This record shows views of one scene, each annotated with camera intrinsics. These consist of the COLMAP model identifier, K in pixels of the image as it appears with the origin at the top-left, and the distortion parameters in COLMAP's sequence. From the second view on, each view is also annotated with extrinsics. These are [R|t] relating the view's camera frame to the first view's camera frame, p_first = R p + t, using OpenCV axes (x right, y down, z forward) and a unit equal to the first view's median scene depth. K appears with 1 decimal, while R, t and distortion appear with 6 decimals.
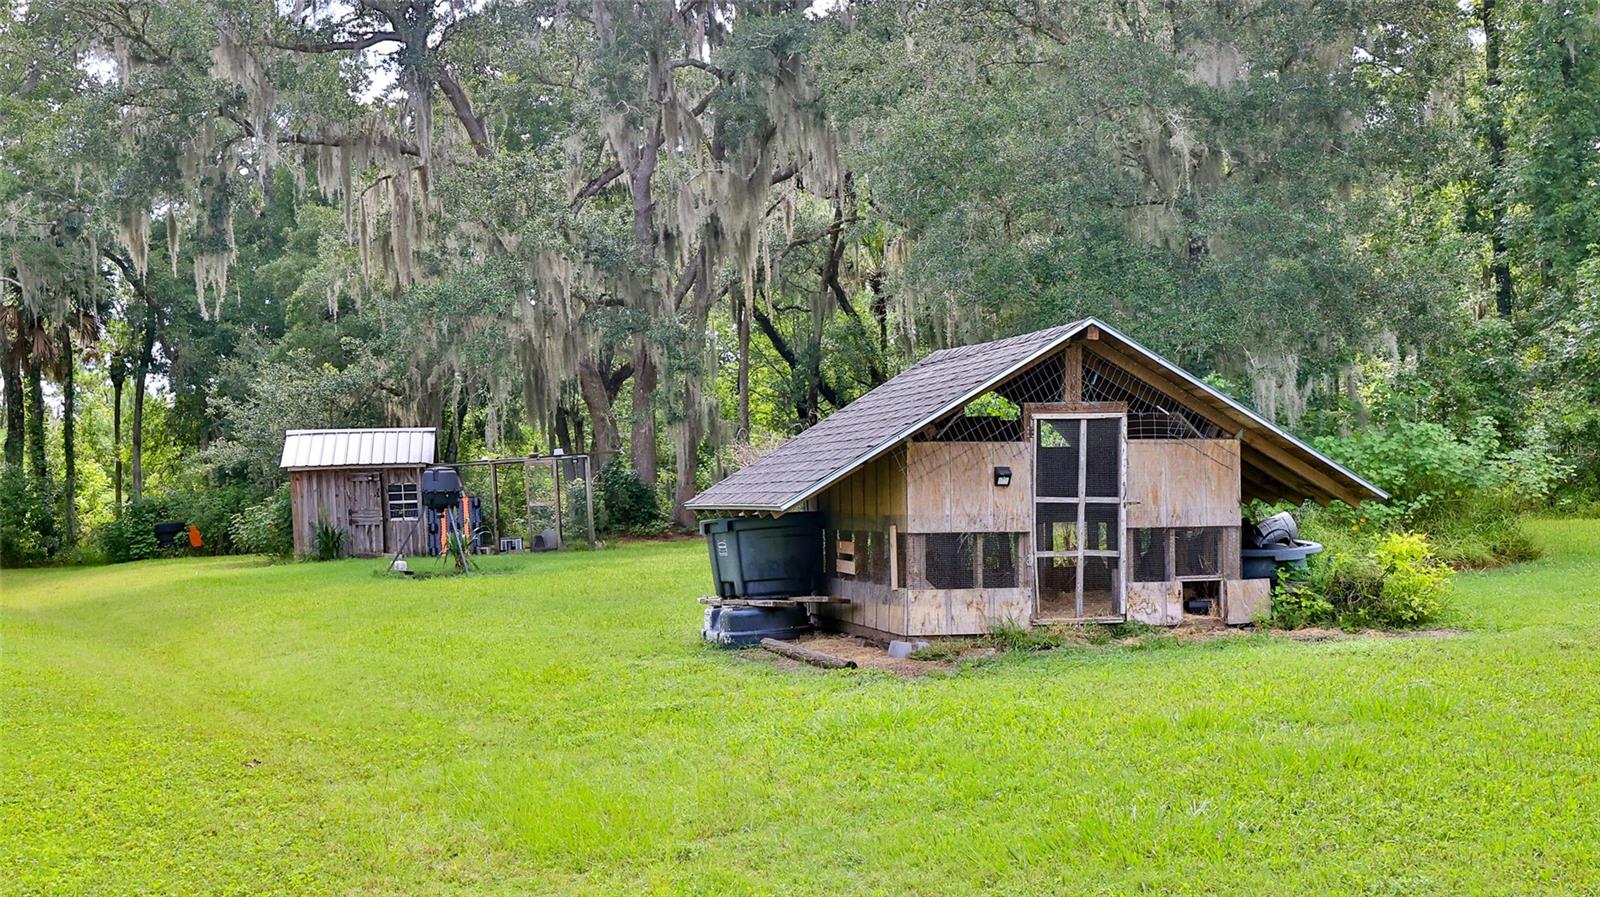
lens RADIAL K [[1648.4, 0, 790.4], [0, 1648.4, 453.3], [0, 0, 1]] dist [0.006310, 0.000000]
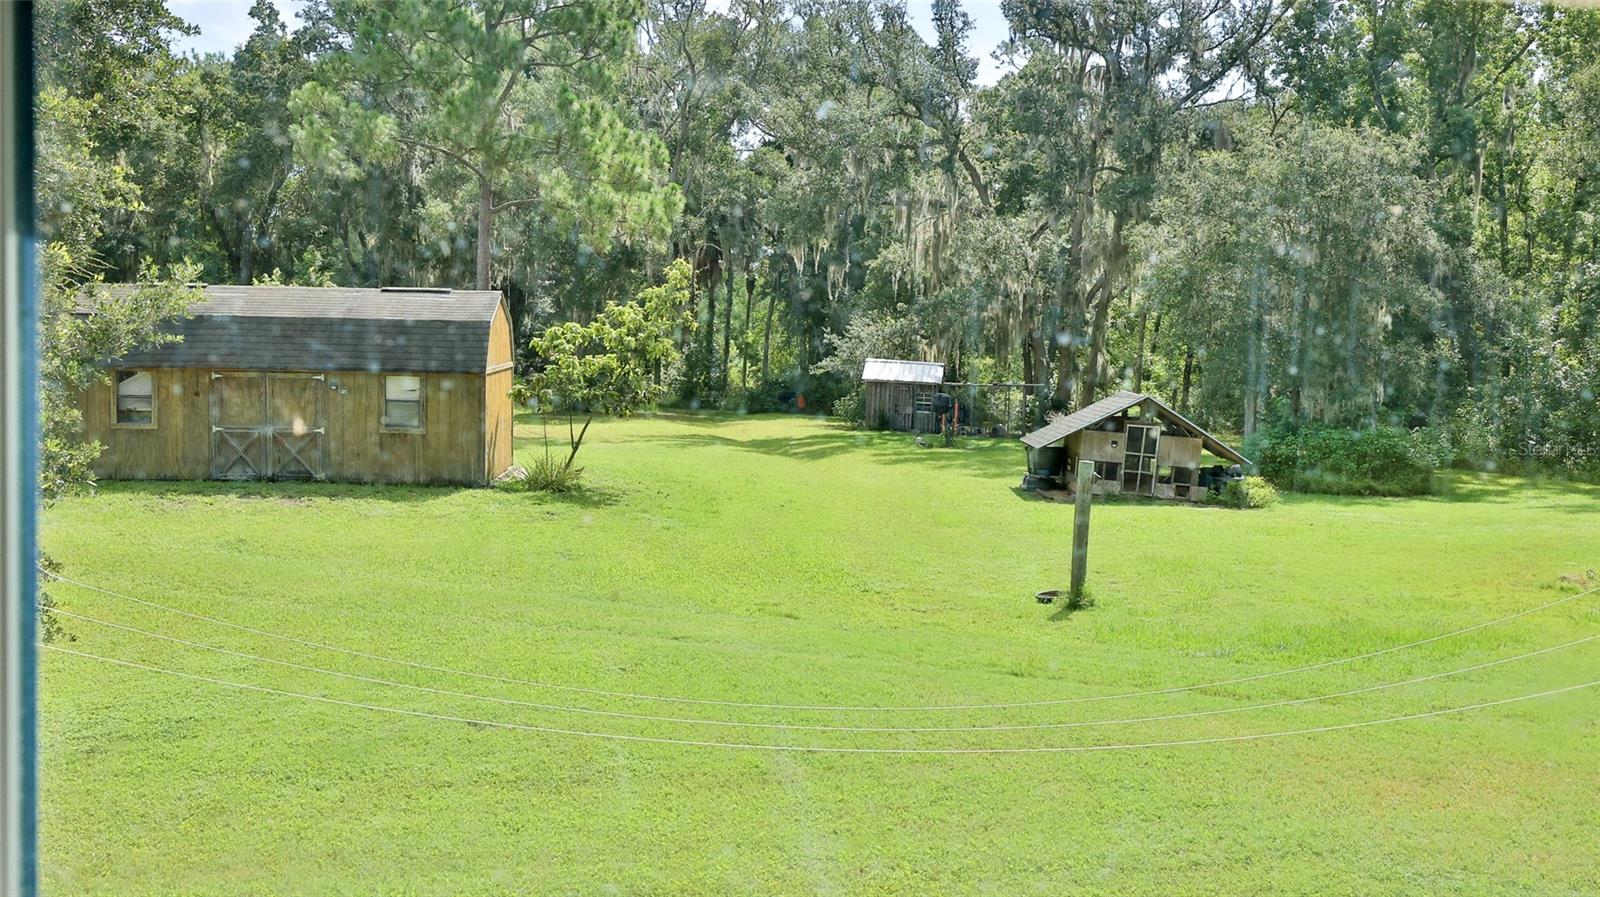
lens RADIAL K [[1648.4, 0, 800.3], [0, 1648.4, 453.1], [0, 0, 1]] dist [0.006310, 0.000000]
pose [[0.950493, 0.102973, -0.293190, 0.177348], [-0.076161, 0.991919, 0.101471, -0.088934], [0.301269, -0.074118, 0.950654, -0.786587]]
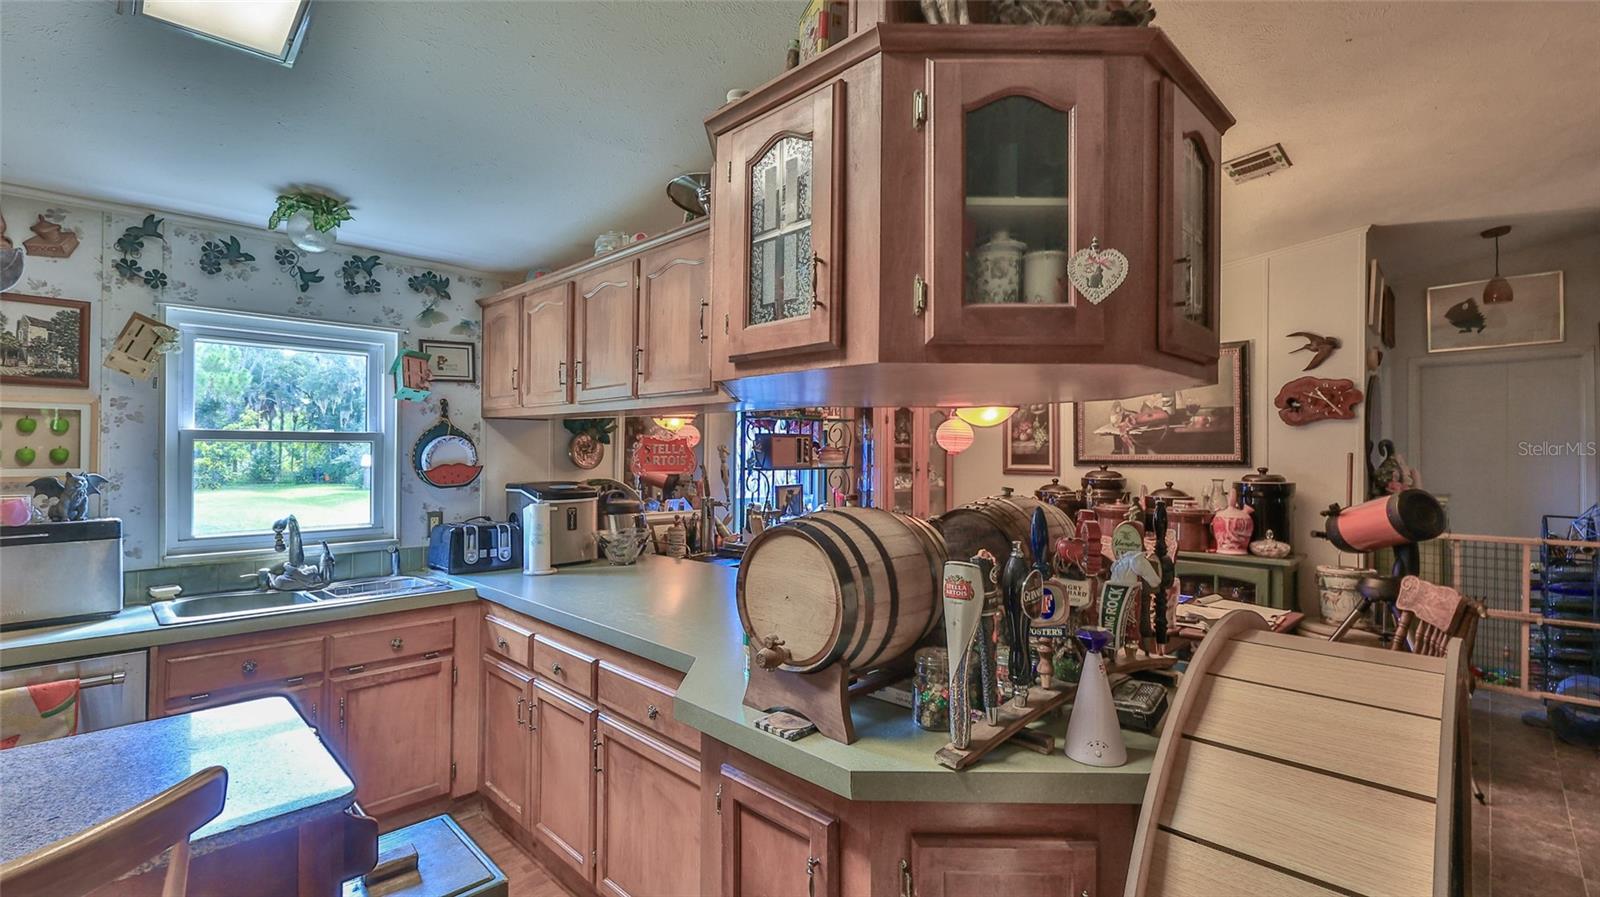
lens RADIAL K [[709.9, 0, 796.8], [0, 709.9, 447.4], [0, 0, 1]] dist [0.002217, -0.000193]
pose [[0.959342, 0.066597, 0.274277, 0.211407], [-0.068401, 0.997653, -0.002992, -0.095871], [-0.273832, -0.015890, 0.961646, -0.874737]]
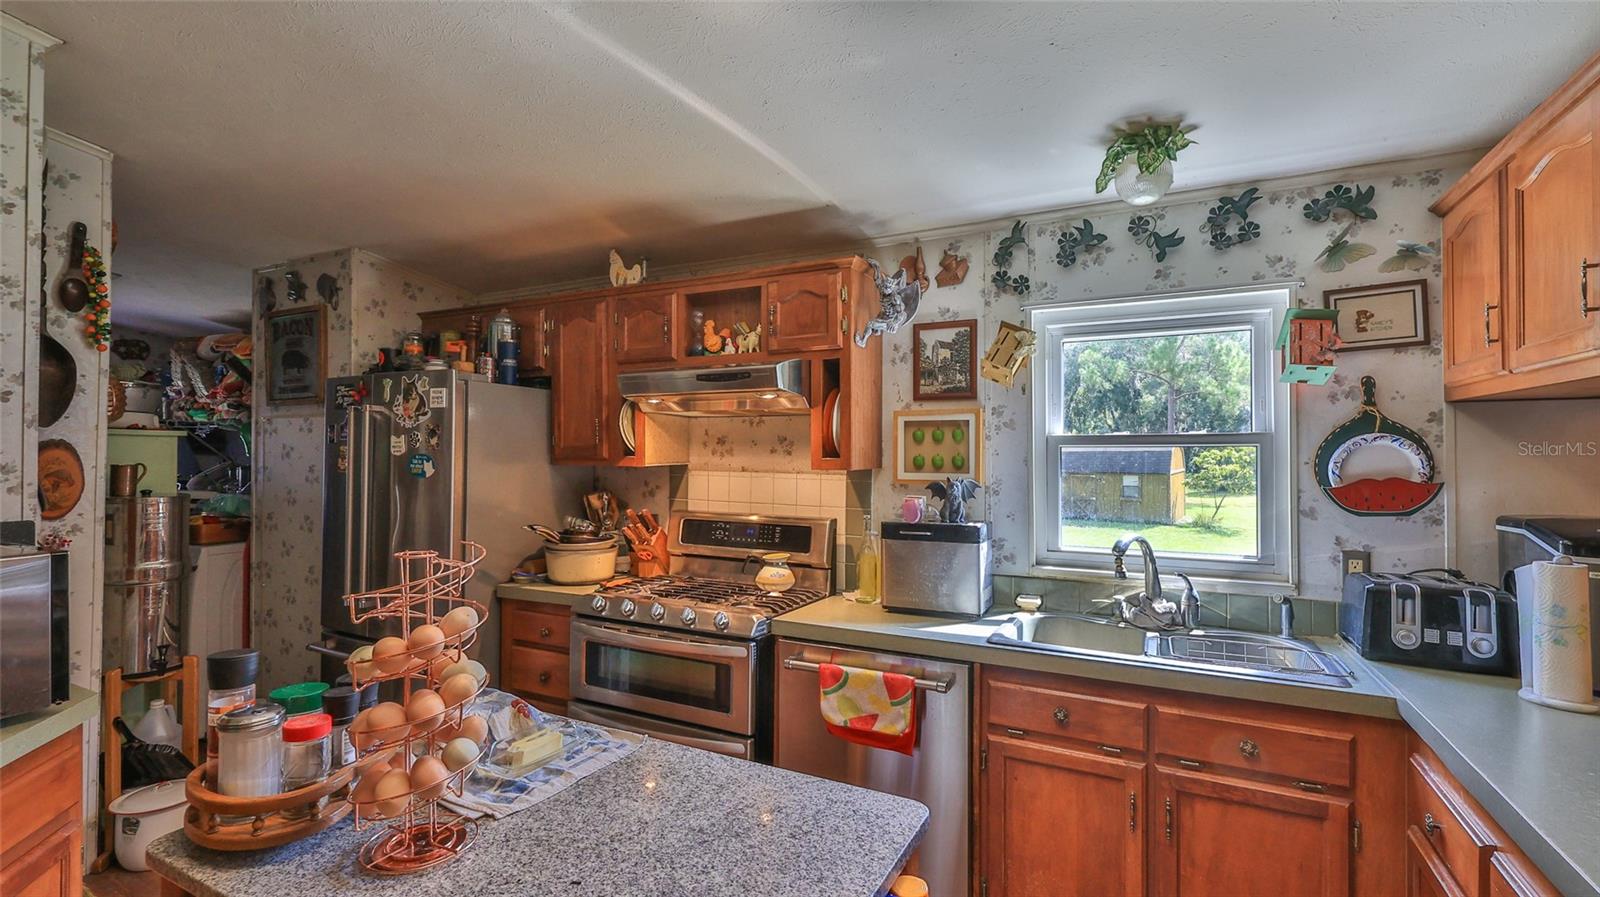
lens RADIAL K [[709.9, 0, 794.9], [0, 709.9, 444.9], [0, 0, 1]] dist [0.002217, -0.000193]
pose [[0.551463, 0.049506, -0.832729, 0.216128], [-0.018902, 0.998723, 0.046858, -0.095409], [0.833985, -0.010100, 0.551694, -0.841807]]
